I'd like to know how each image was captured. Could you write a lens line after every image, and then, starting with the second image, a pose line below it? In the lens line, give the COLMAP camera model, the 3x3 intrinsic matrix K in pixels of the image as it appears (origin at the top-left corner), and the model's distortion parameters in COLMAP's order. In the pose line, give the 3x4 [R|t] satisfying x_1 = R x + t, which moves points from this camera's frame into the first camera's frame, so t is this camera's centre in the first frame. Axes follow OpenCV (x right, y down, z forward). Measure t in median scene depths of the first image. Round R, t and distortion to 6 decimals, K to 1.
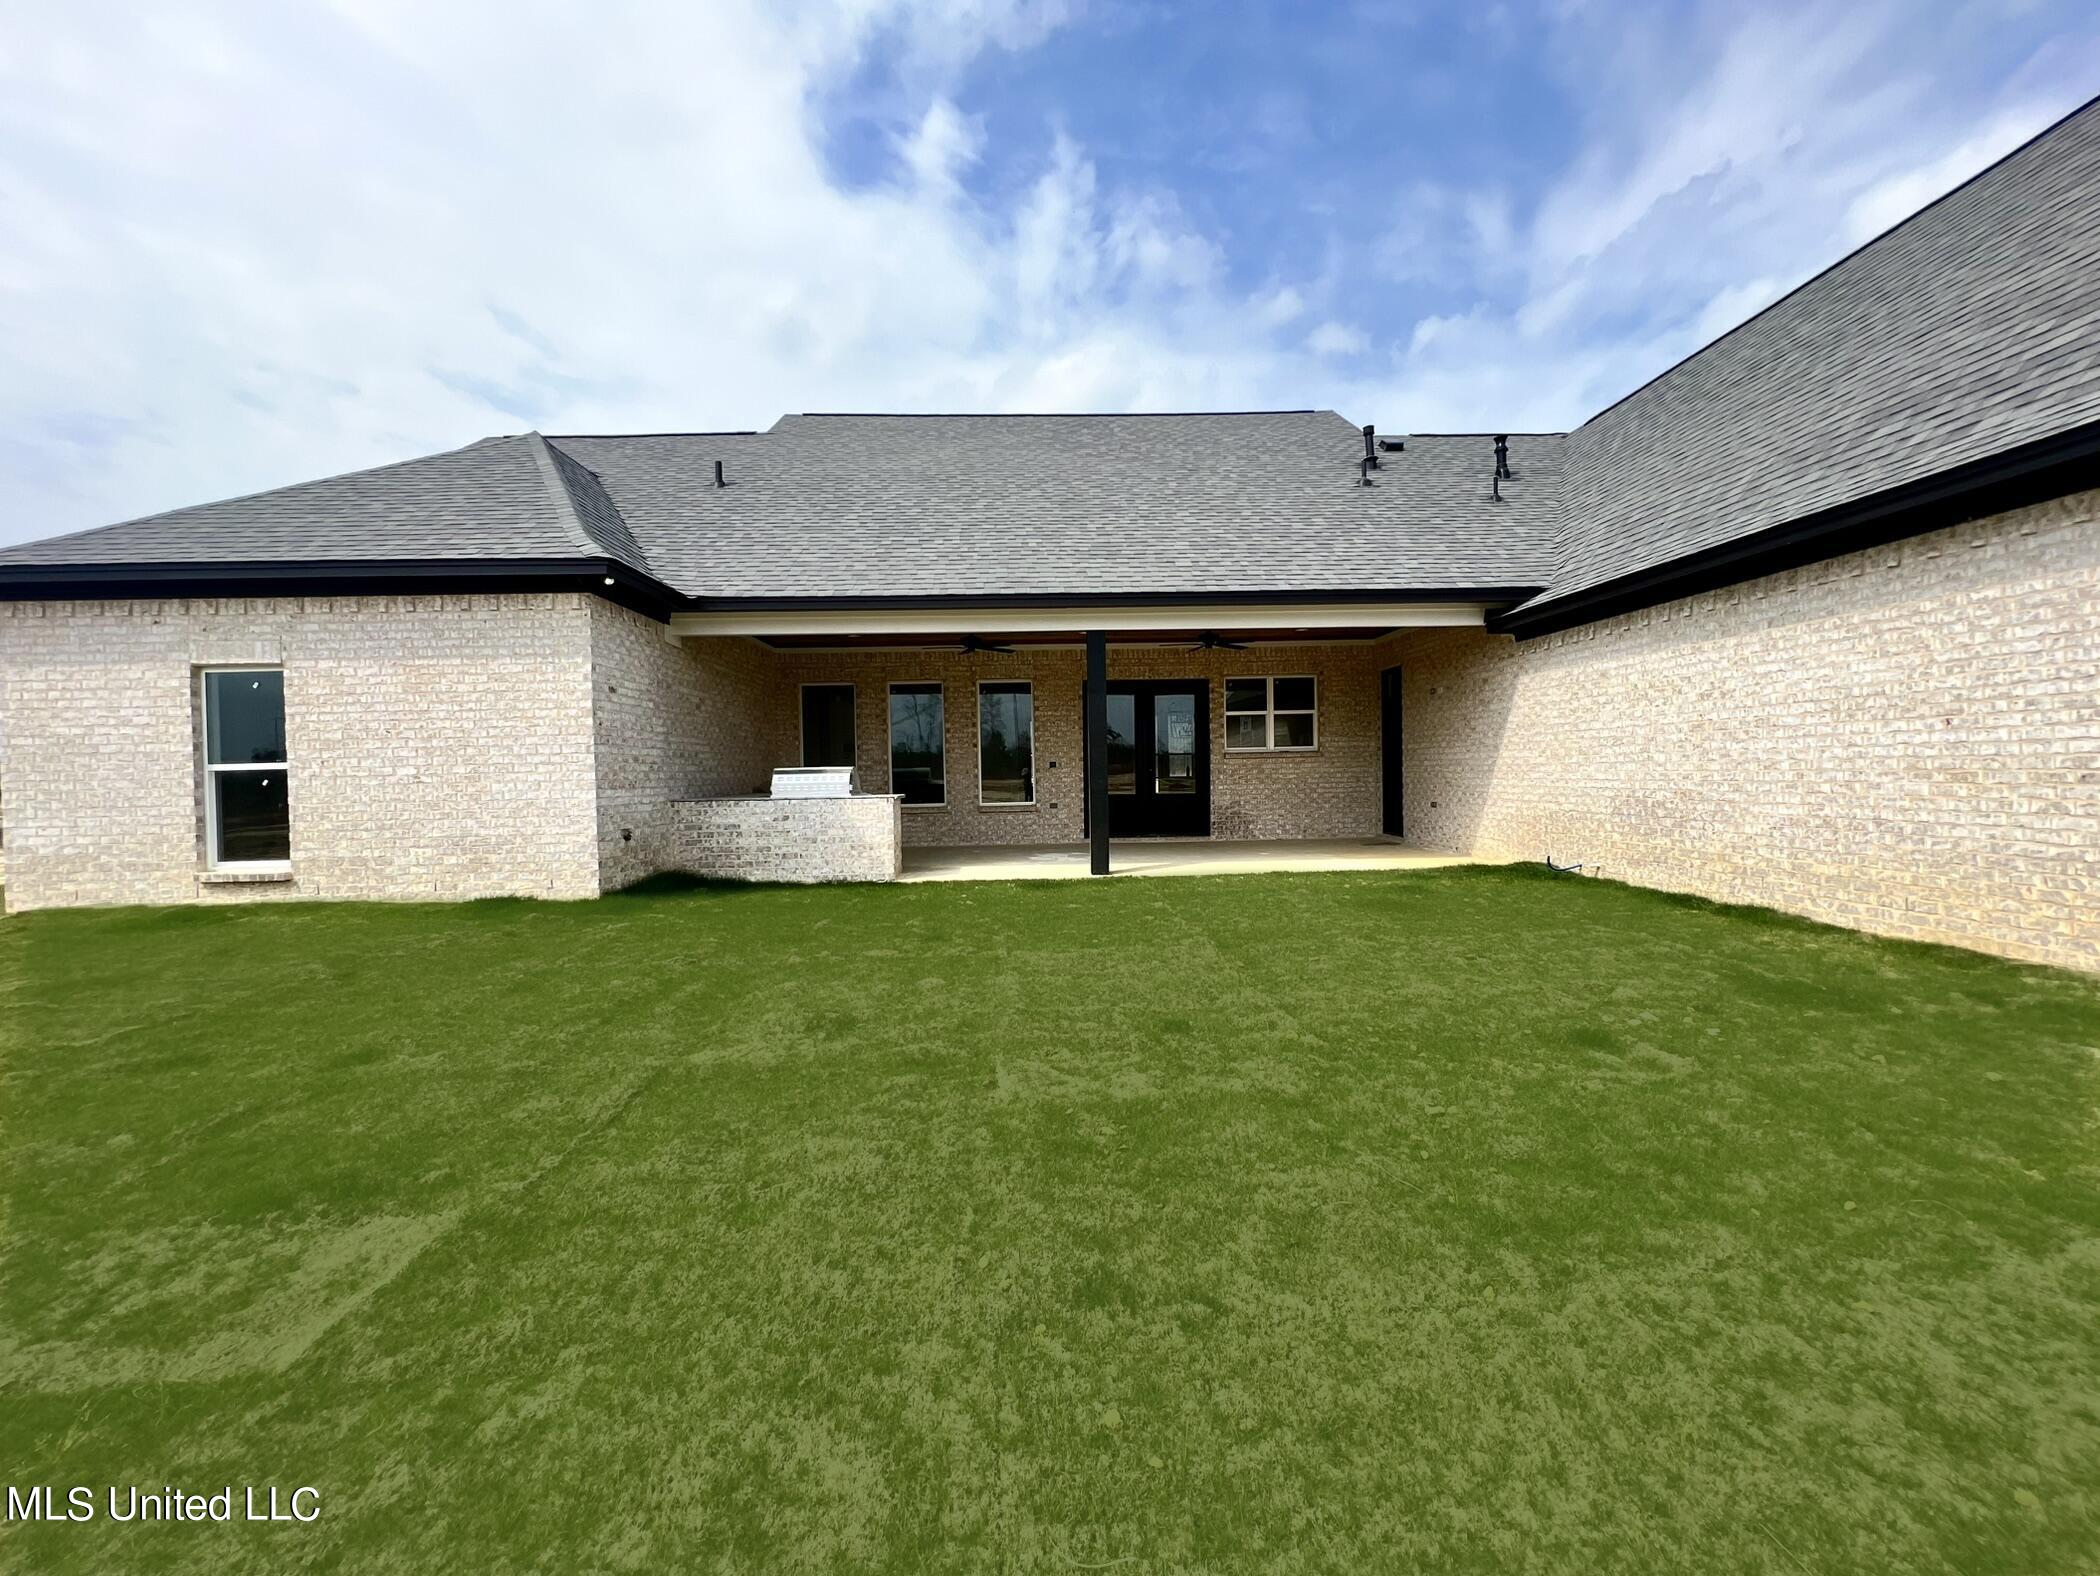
lens RADIAL K [[845.1, 0, 1050.0], [0, 845.1, 788.0], [0, 0, 1]] dist [-0.002172, 0.000484]
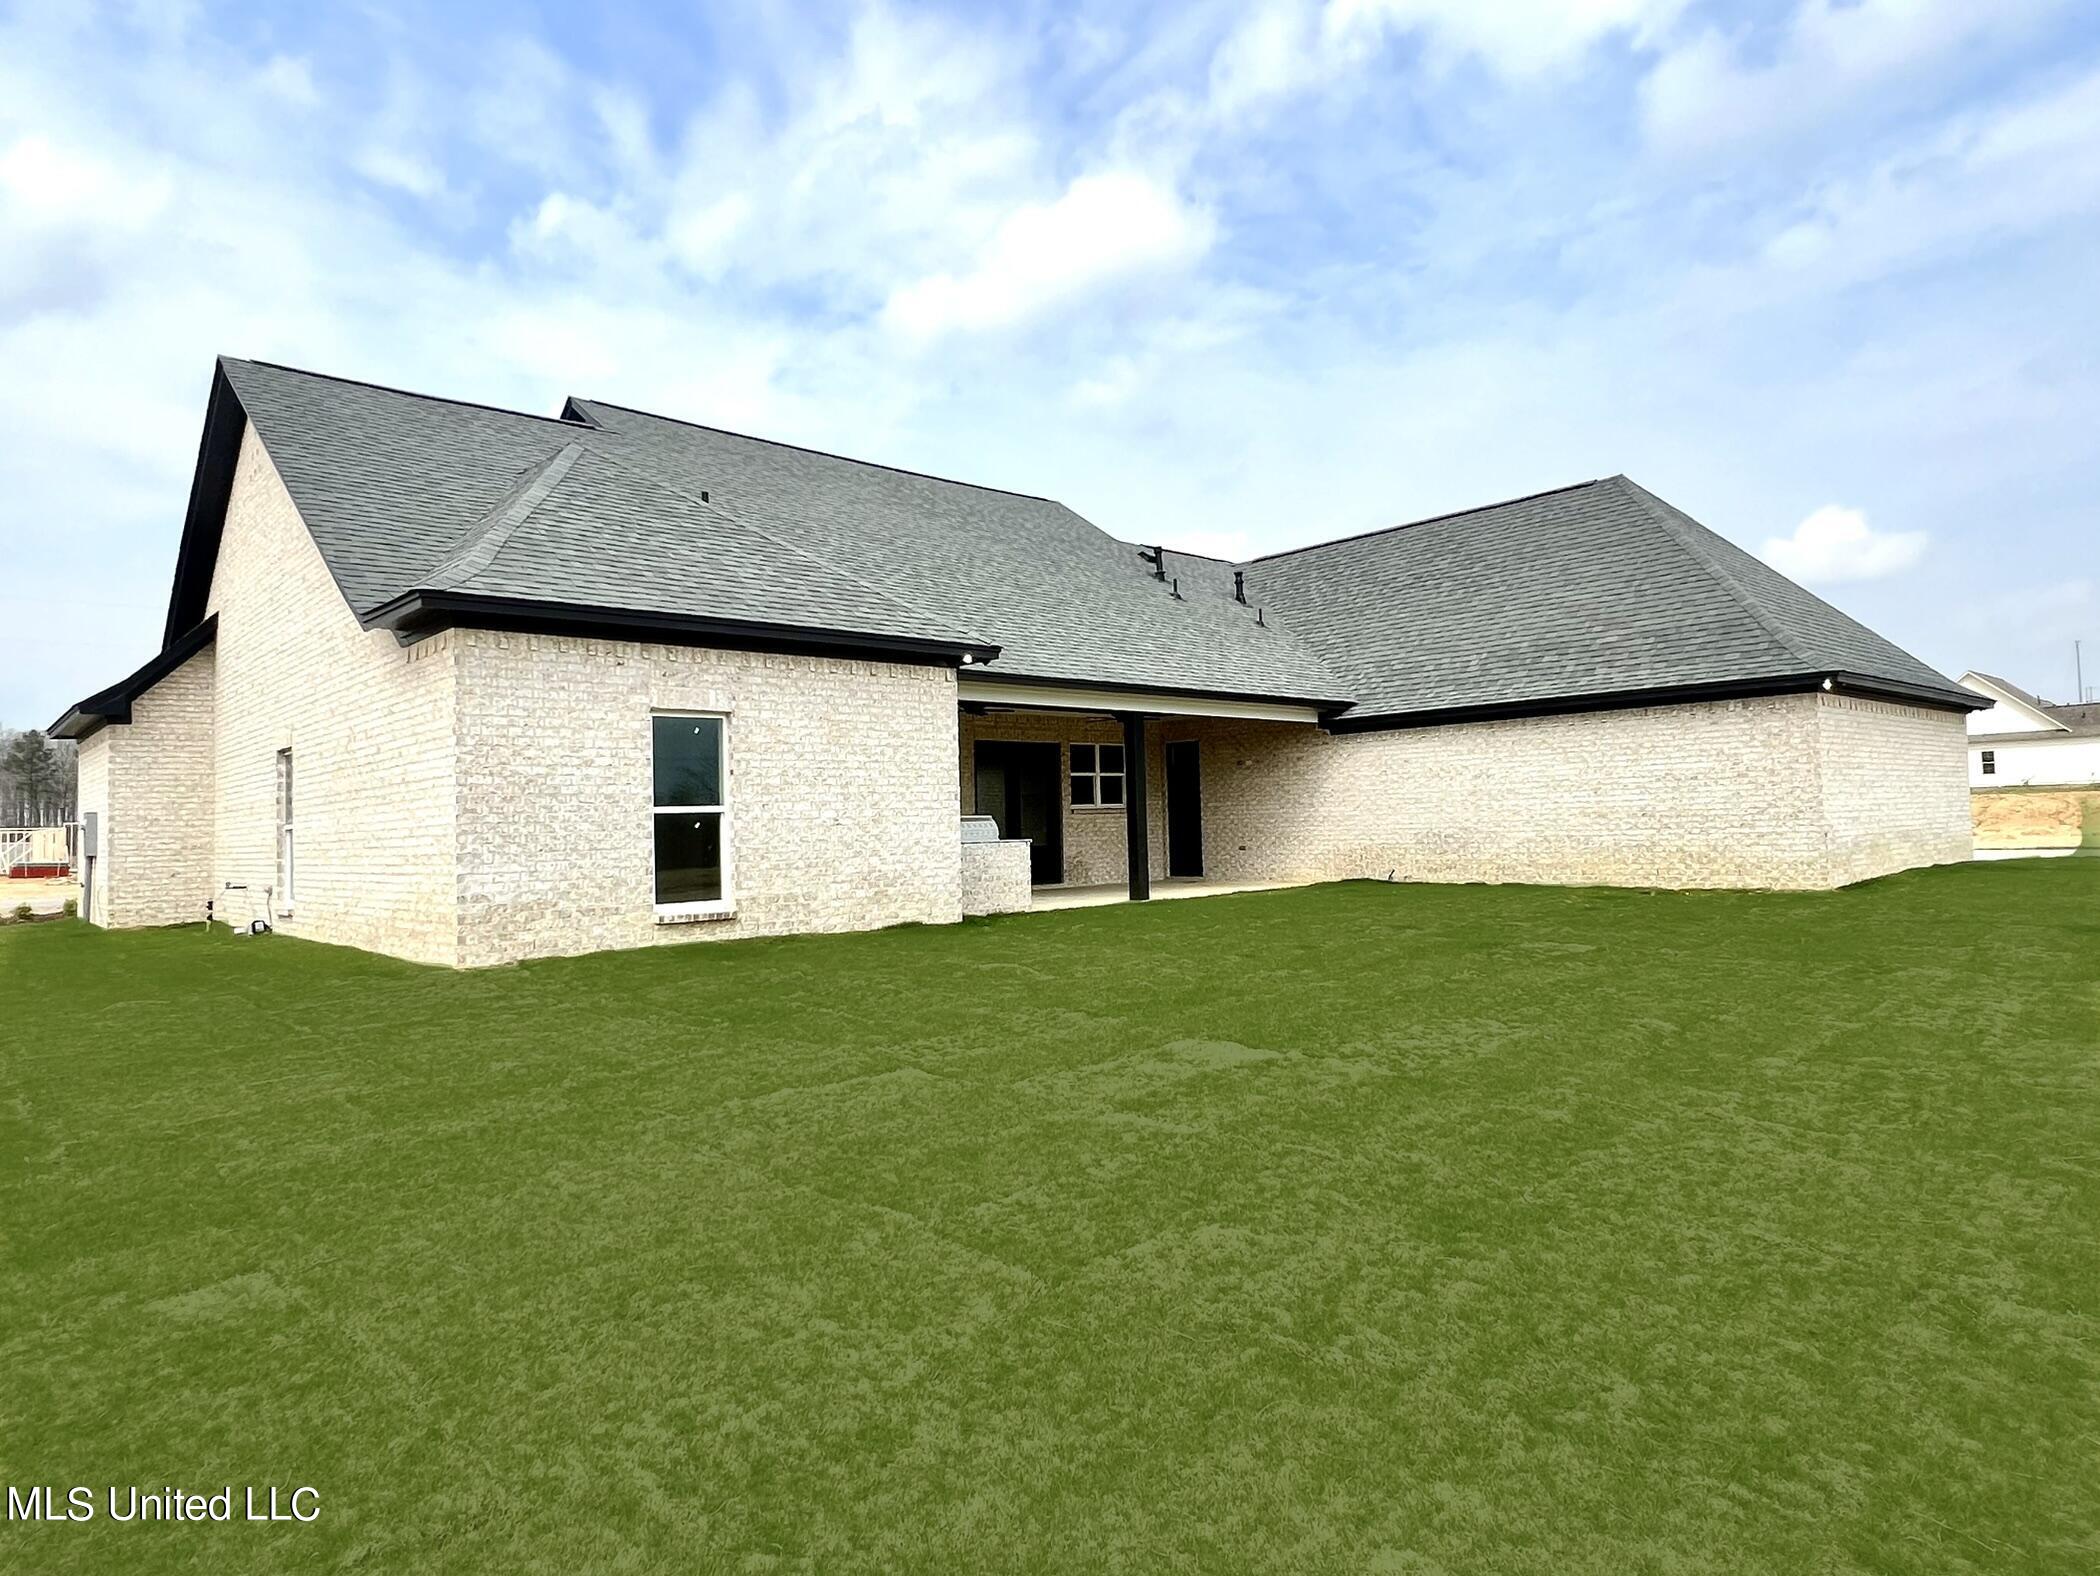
lens RADIAL K [[1240.5, 0, 1050.0], [0, 1240.5, 788.0], [0, 0, 1]] dist [-0.002365, -0.000072]
pose [[0.753909, 0.018420, 0.656721, -1.623593], [0.026862, 0.997907, -0.058827, 0.049409], [-0.656430, 0.061991, 0.751836, -0.422282]]
